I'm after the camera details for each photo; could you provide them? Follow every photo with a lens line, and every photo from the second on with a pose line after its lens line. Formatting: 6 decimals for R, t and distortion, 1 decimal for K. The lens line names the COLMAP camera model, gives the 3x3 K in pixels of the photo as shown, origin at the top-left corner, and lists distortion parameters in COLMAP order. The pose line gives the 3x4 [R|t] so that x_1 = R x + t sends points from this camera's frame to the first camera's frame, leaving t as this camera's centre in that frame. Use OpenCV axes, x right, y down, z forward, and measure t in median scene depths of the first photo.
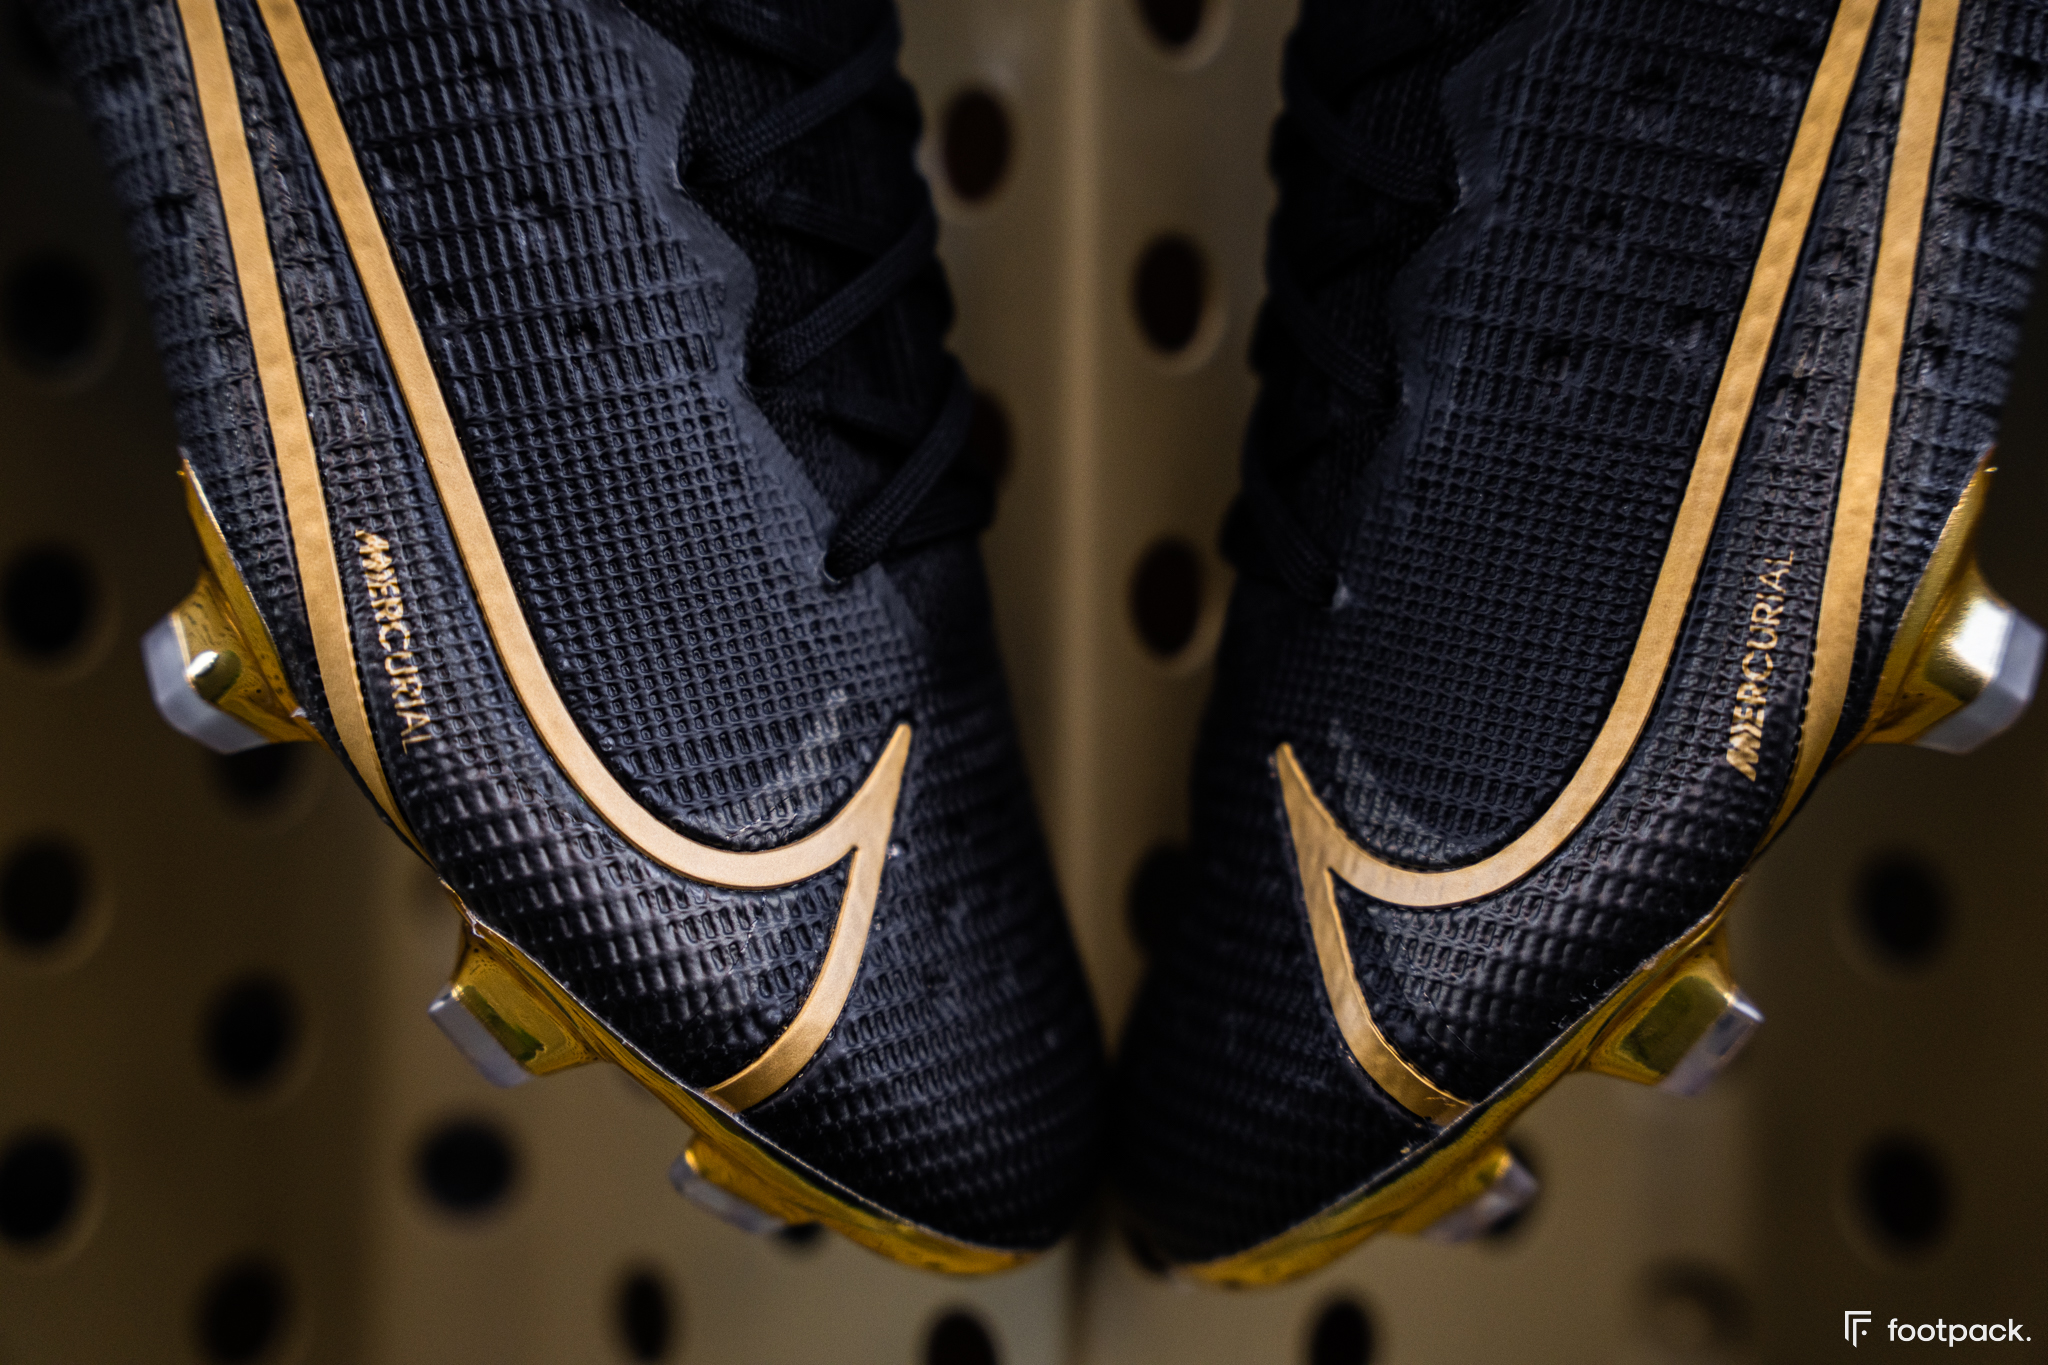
lens RADIAL K [[4091.4, 0, 1019.5], [0, 4091.4, 679.0], [0, 0, 1]] dist [0.305961, 0.000000]
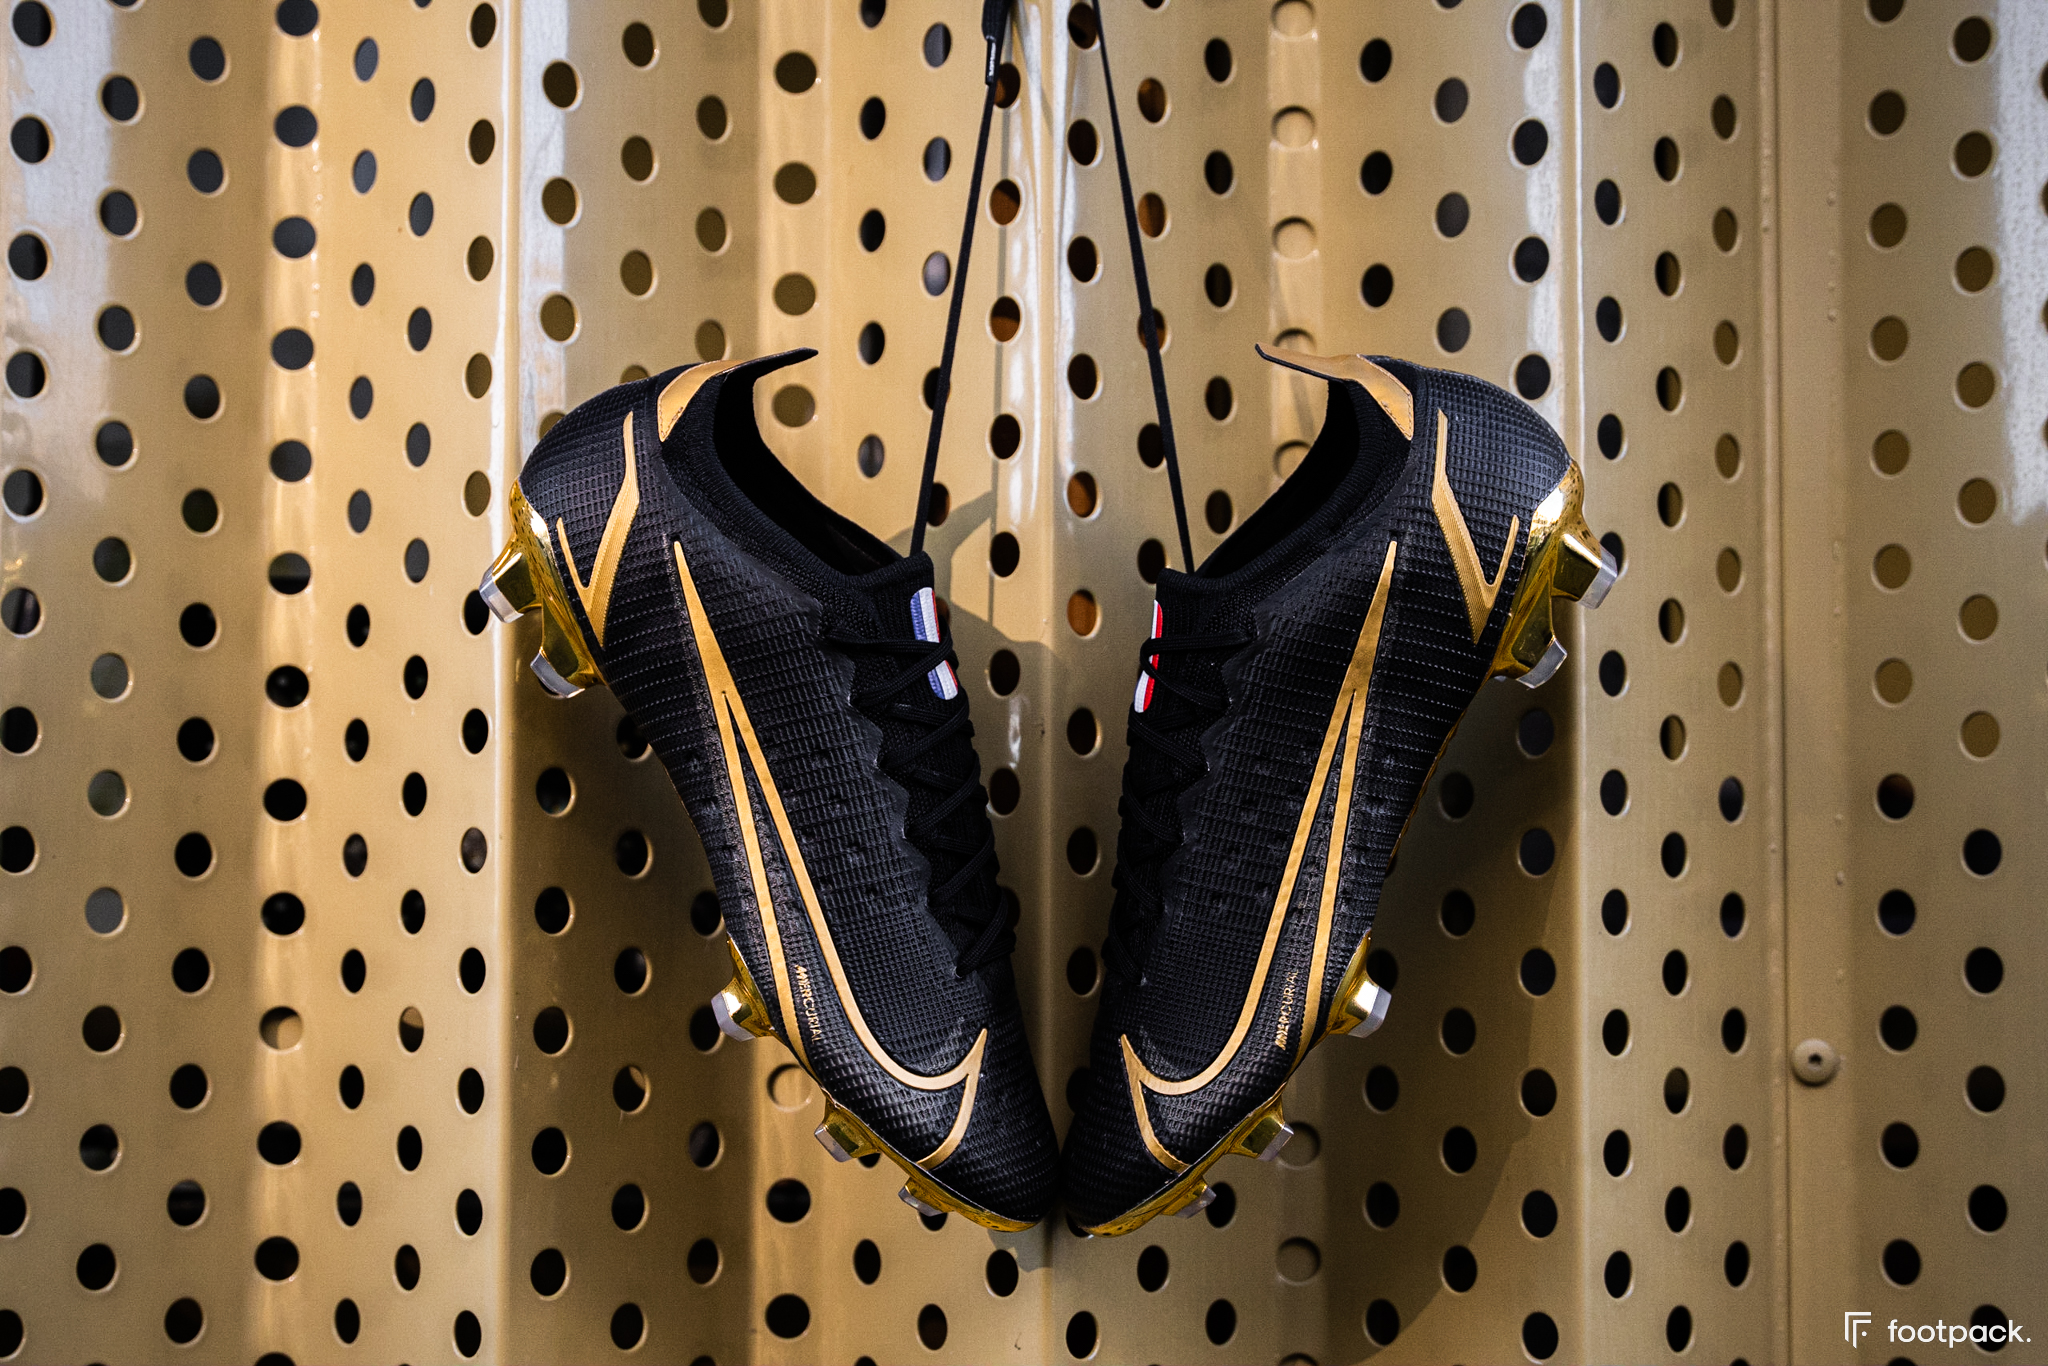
lens RADIAL K [[3899.4, 0, 1032.9], [0, 3899.4, 682.6], [0, 0, 1]] dist [-0.015683, 0.000000]
pose [[0.999823, -0.004043, 0.018398, -0.044433], [0.004579, 0.999562, -0.029225, -0.148866], [-0.018271, 0.029304, 0.999404, -1.668971]]
